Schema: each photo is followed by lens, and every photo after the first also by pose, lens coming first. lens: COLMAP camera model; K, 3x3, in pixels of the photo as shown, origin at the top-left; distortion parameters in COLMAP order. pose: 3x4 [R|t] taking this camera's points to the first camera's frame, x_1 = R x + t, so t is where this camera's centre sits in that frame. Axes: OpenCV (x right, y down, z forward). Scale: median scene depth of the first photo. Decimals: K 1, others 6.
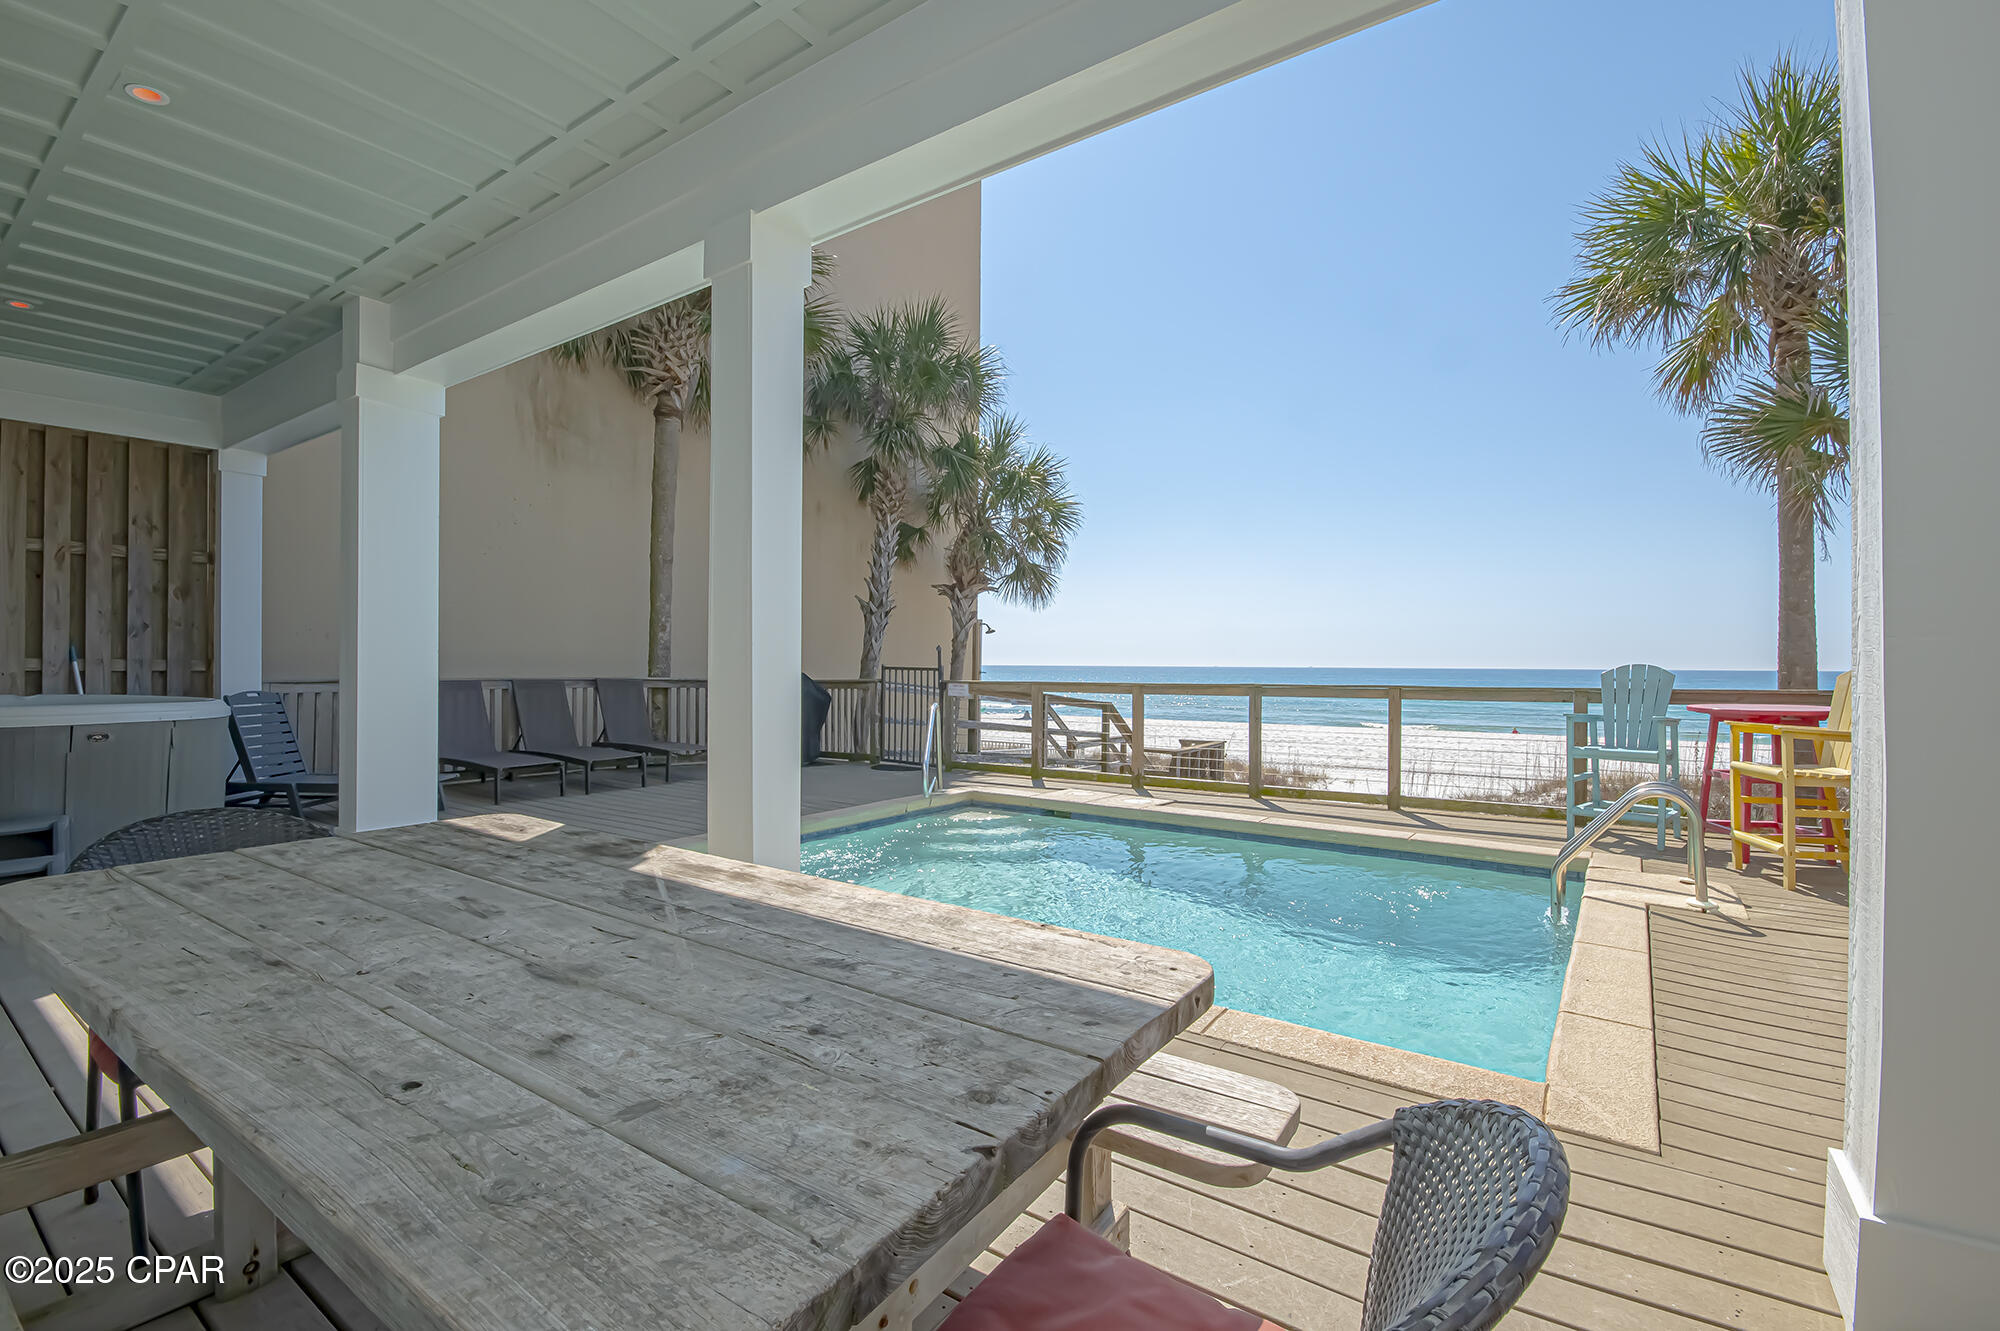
lens RADIAL K [[880.5, 0, 1014.4], [0, 880.5, 667.1], [0, 0, 1]] dist [-0.003388, -0.002602]
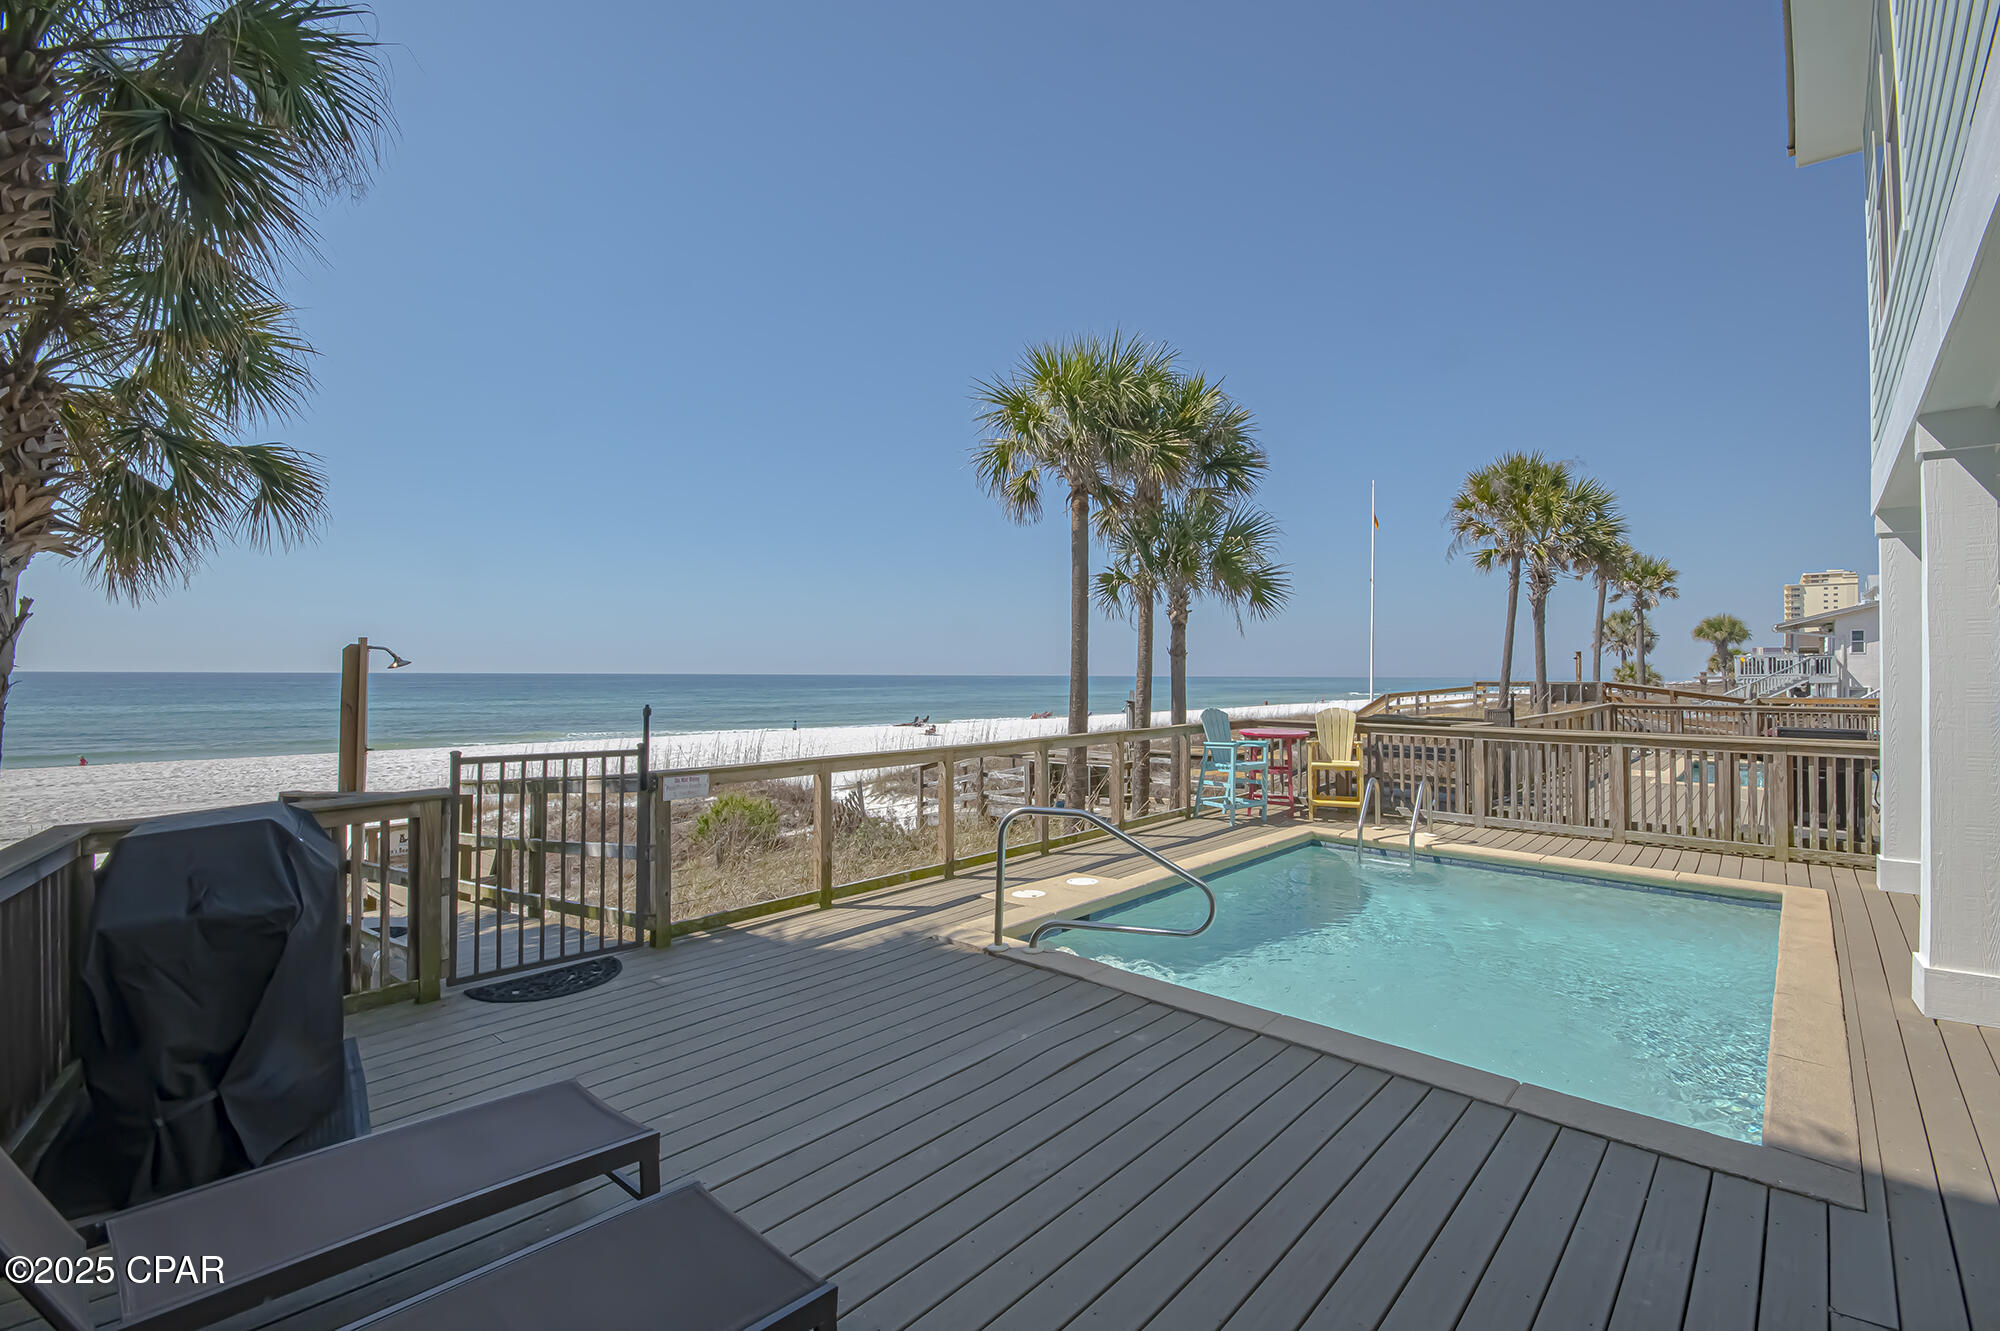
lens RADIAL K [[880.5, 0, 1010.0], [0, 880.5, 667.3], [0, 0, 1]] dist [-0.003388, -0.002602]
pose [[0.115334, 0.002270, 0.993324, -0.438459], [-0.000477, 0.999997, -0.002229, -0.035368], [-0.993327, -0.000216, 0.115334, 0.573060]]
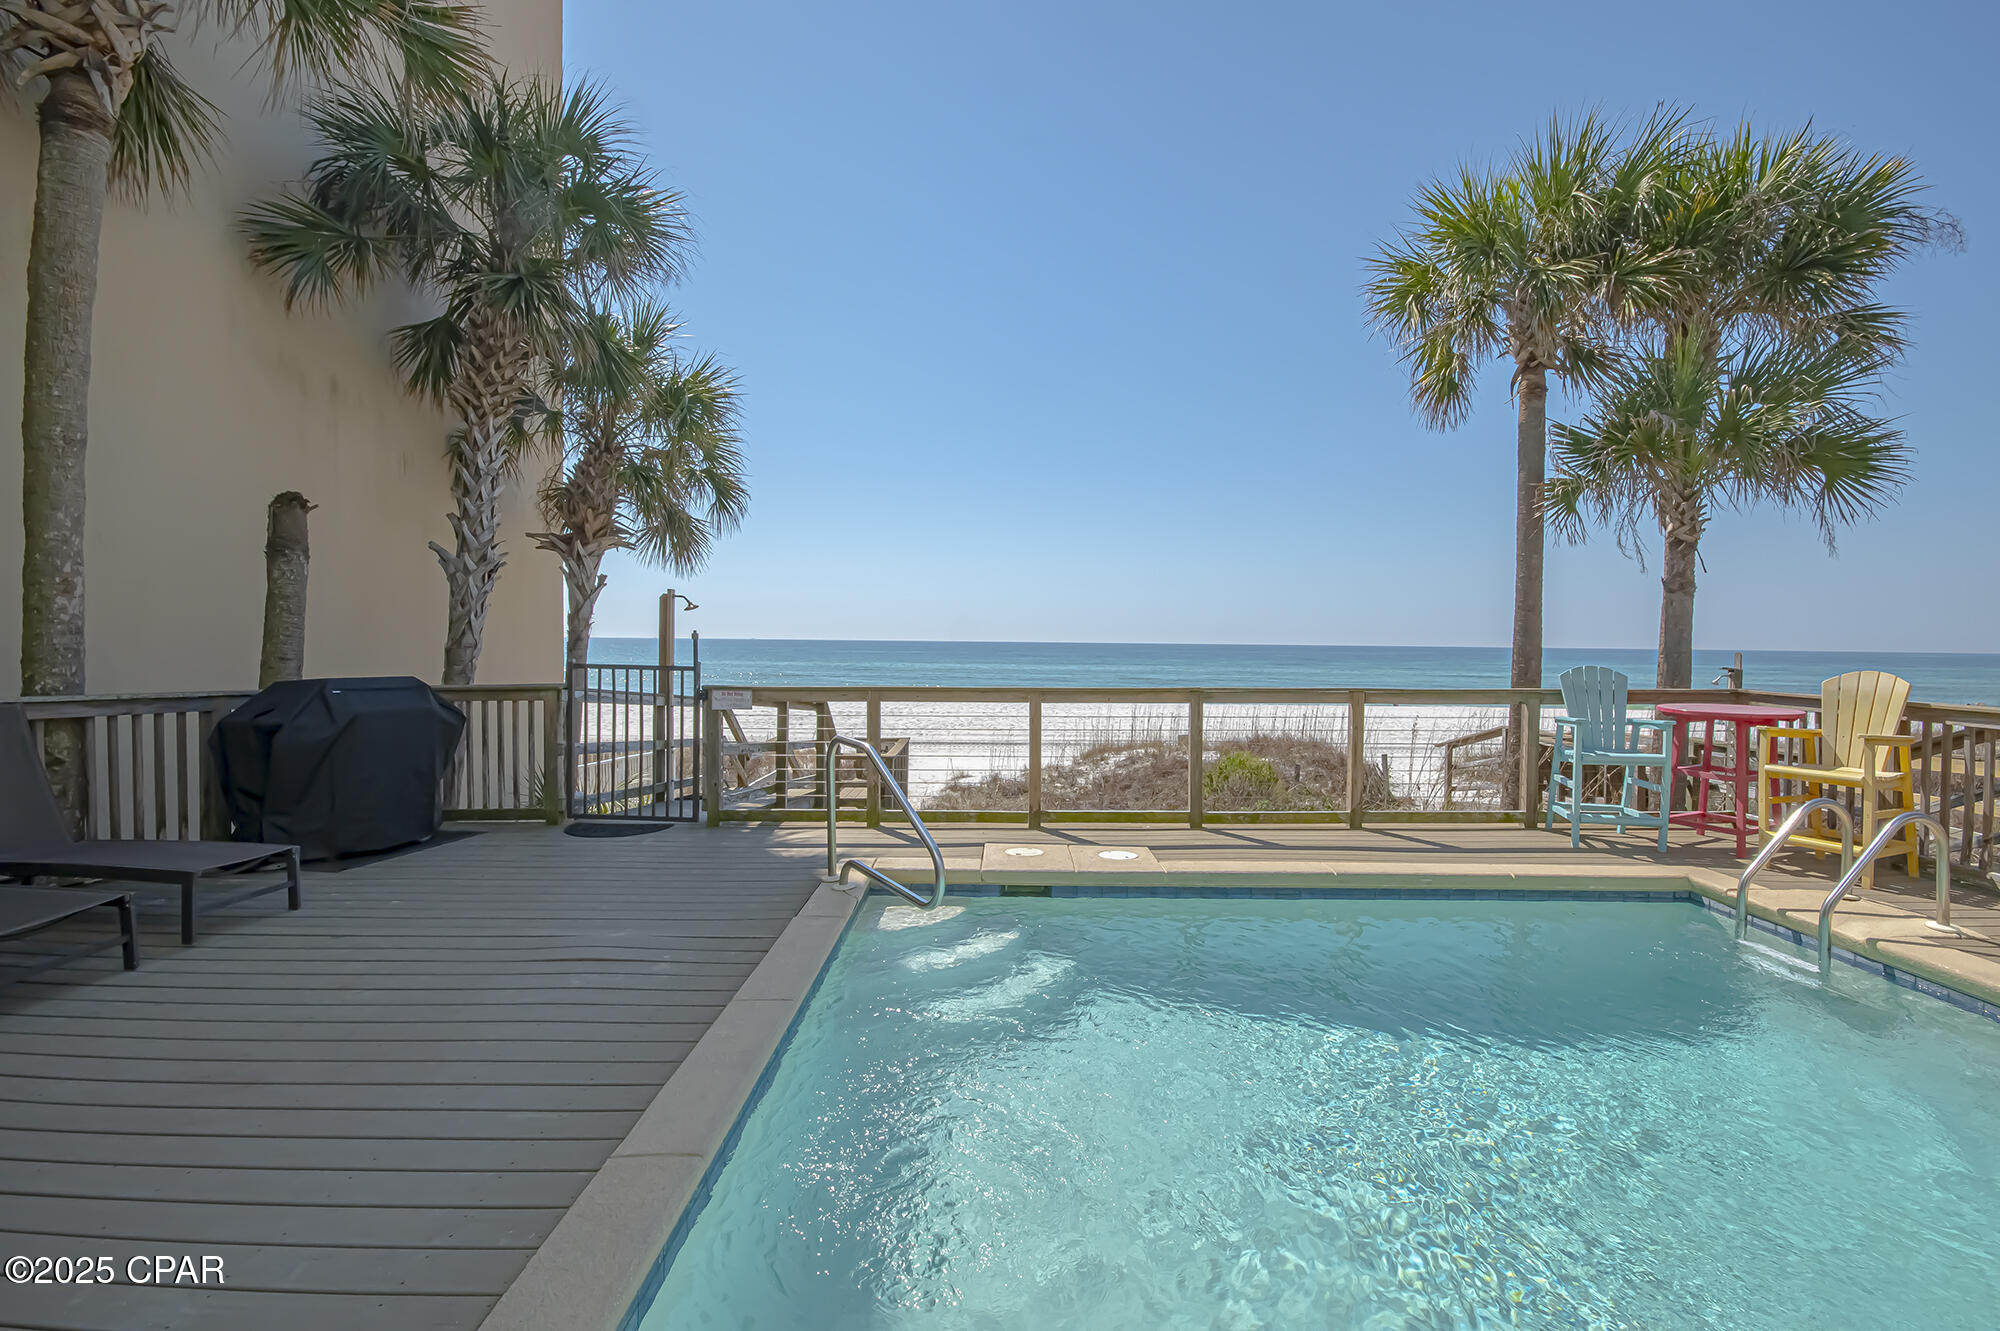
lens RADIAL K [[880.5, 0, 1002.8], [0, 880.5, 655.8], [0, 0, 1]] dist [-0.003388, -0.002602]
pose [[0.818502, -0.008156, 0.574445, -0.209405], [-0.003153, 0.999820, 0.018688, -0.015210], [-0.574494, -0.017108, 0.818330, 0.276290]]
